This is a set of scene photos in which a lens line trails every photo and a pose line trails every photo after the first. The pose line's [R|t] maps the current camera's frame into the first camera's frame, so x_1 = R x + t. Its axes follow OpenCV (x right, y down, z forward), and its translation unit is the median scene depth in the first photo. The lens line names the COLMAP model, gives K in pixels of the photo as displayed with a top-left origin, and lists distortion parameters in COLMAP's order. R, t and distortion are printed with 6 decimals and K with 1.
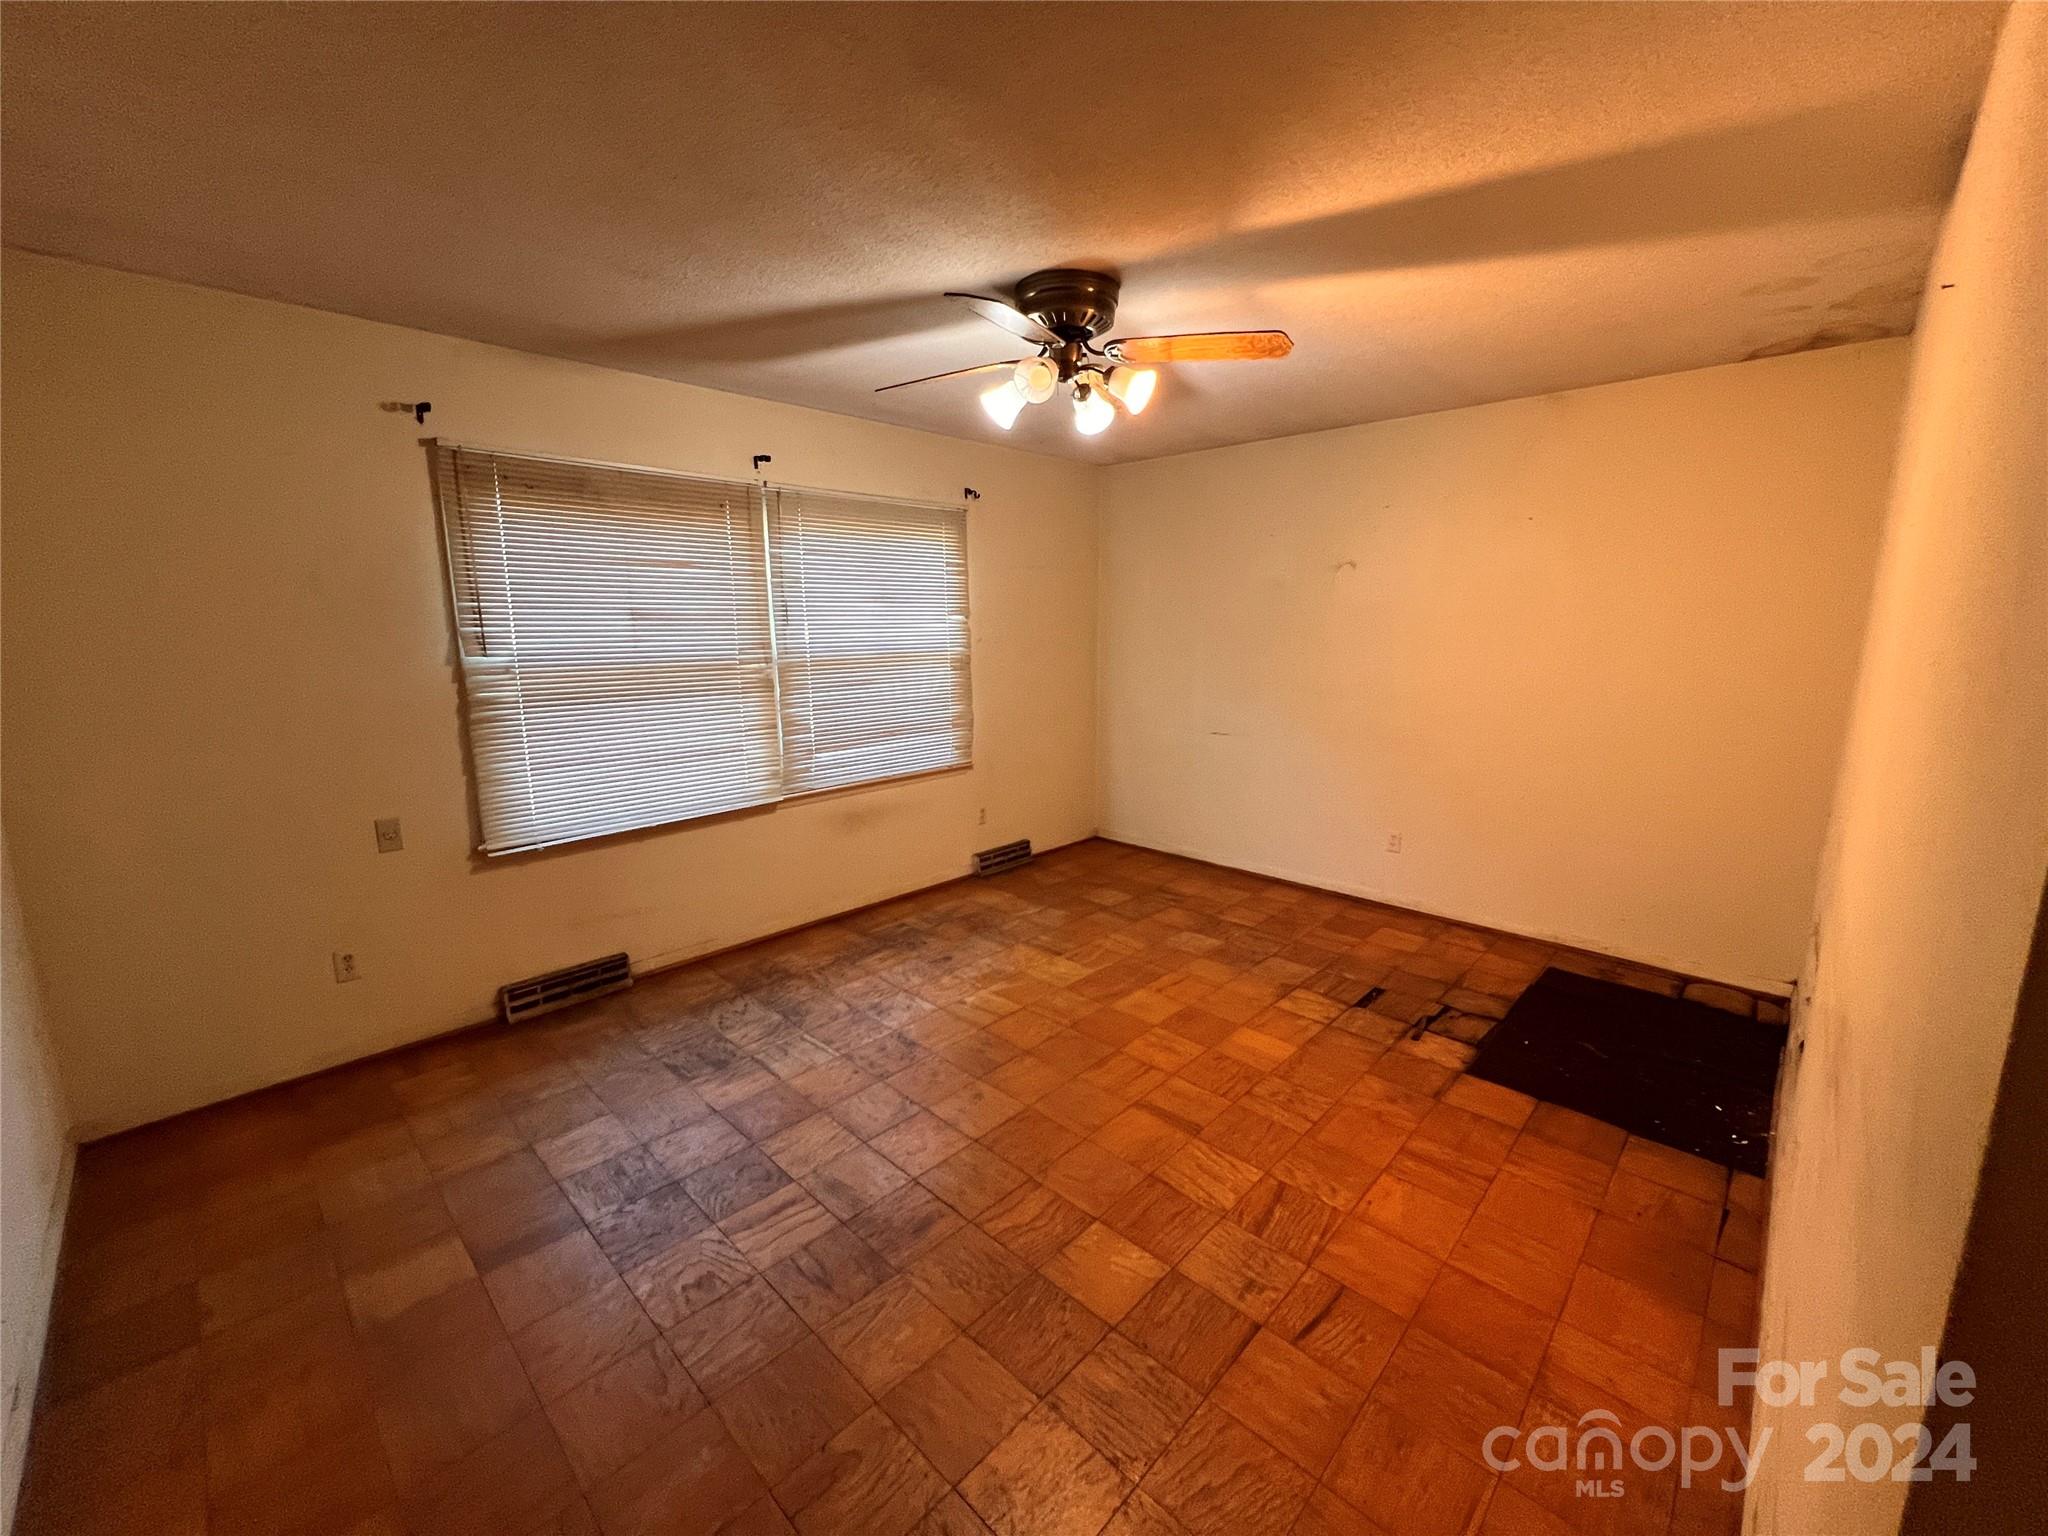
lens RADIAL K [[811.2, 0, 1025.2], [0, 811.2, 762.3], [0, 0, 1]] dist [-0.000950, -0.000202]
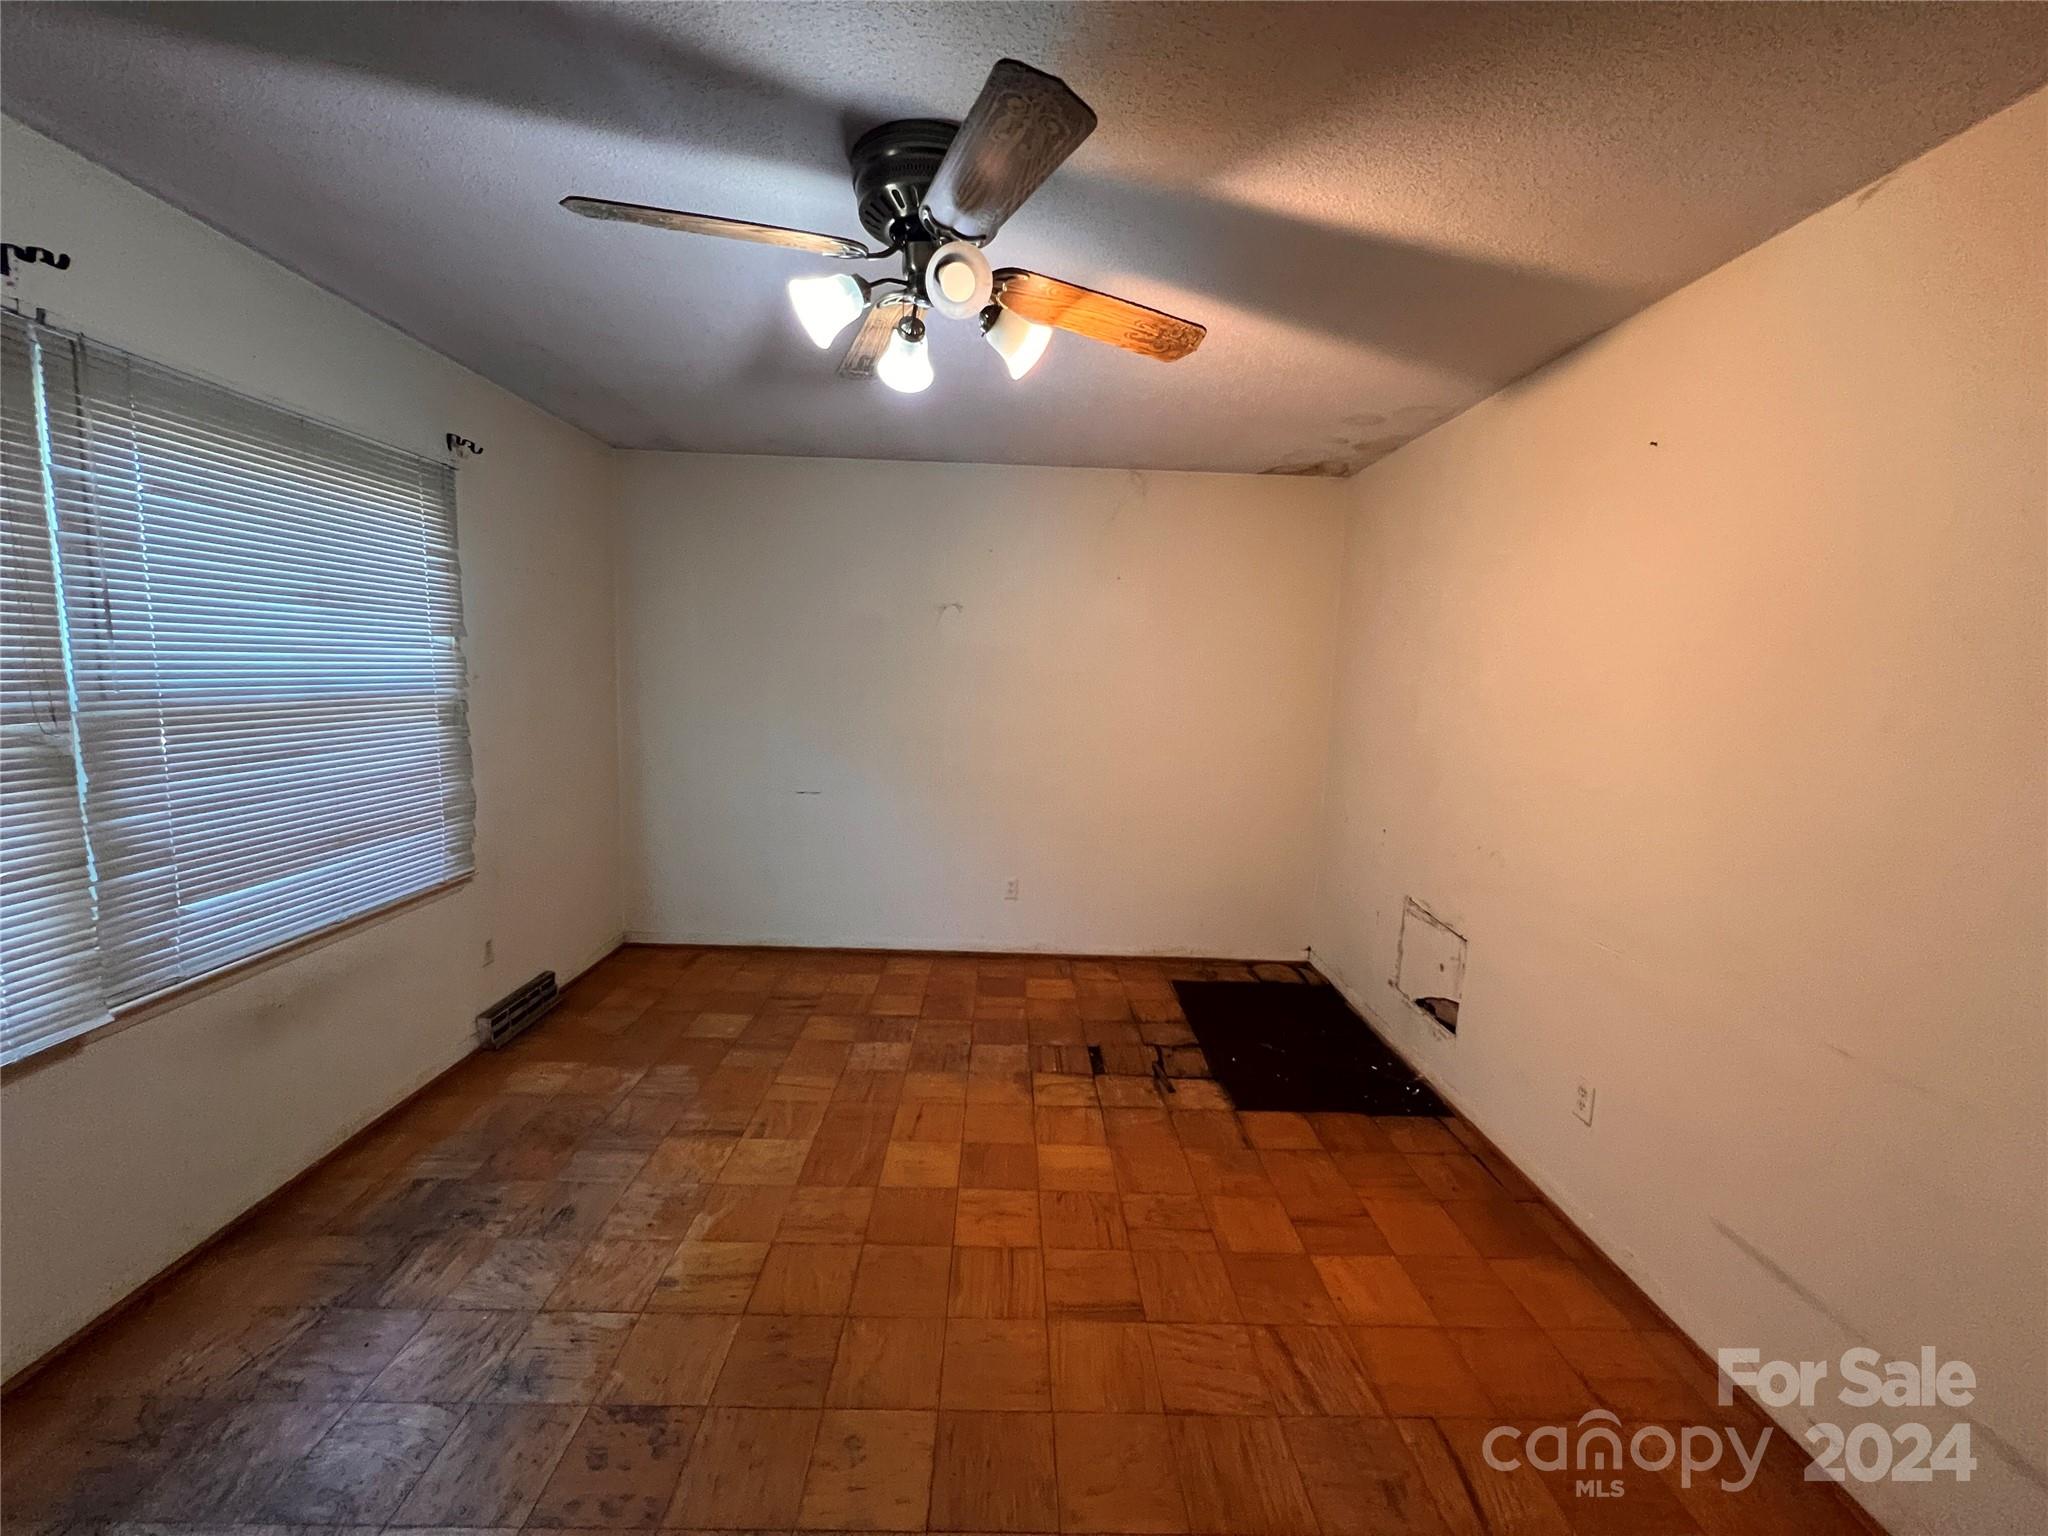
lens RADIAL K [[811.2, 0, 1025.2], [0, 811.2, 762.3], [0, 0, 1]] dist [-0.000950, -0.000202]
pose [[0.707334, -0.053534, 0.704850, -0.247651], [0.088224, 0.996017, -0.012887, -0.045994], [-0.701353, 0.071300, 0.709239, 0.310404]]
